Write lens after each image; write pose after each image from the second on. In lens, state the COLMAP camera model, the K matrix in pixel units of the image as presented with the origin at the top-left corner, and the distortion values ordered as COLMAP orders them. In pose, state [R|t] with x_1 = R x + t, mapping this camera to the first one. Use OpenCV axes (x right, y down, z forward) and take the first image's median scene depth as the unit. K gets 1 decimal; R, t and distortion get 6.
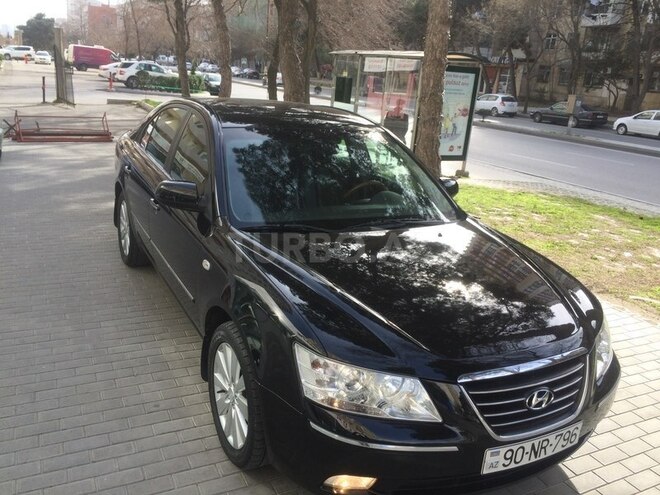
lens RADIAL K [[574.4, 0, 330.0], [0, 574.4, 247.5], [0, 0, 1]] dist [0.083799, -0.113749]
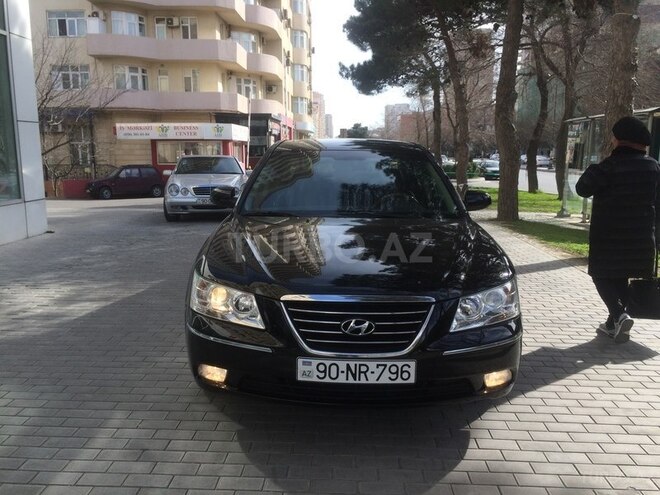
lens RADIAL K [[572.4, 0, 330.0], [0, 572.4, 247.5], [0, 0, 1]] dist [0.094955, -0.131428]
pose [[0.871131, 0.010451, -0.490939, 0.439450], [-0.086679, 0.987347, -0.132786, 0.131844], [0.483339, 0.158228, 0.861015, -0.017986]]
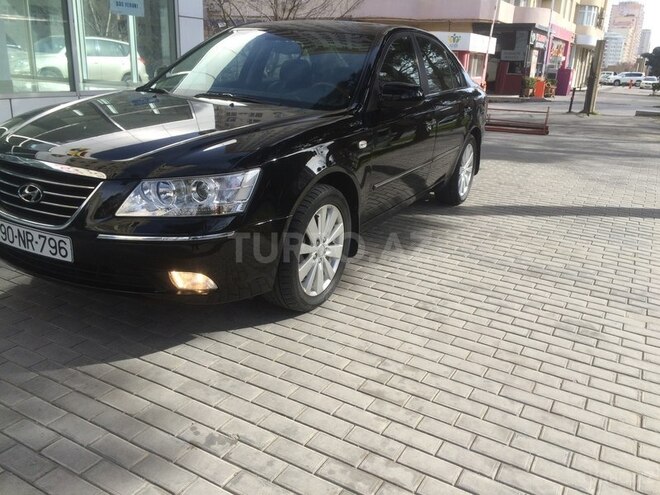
lens RADIAL K [[574.4, 0, 330.0], [0, 574.4, 247.5], [0, 0, 1]] dist [0.083799, -0.113749]
pose [[0.546483, 0.208622, -0.811069, 0.795886], [-0.254104, 0.964124, 0.076781, 0.066701], [0.797990, 0.164137, 0.579889, 0.419112]]
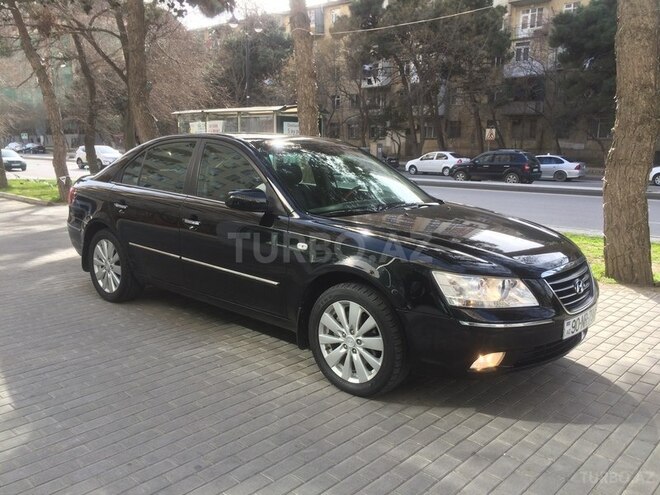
lens RADIAL K [[574.4, 0, 330.0], [0, 574.4, 247.5], [0, 0, 1]] dist [0.083799, -0.113749]
pose [[0.933885, -0.127981, 0.333886, -0.362016], [0.162997, 0.983464, -0.078936, 0.088720], [-0.318263, 0.128139, 0.939302, -0.104007]]
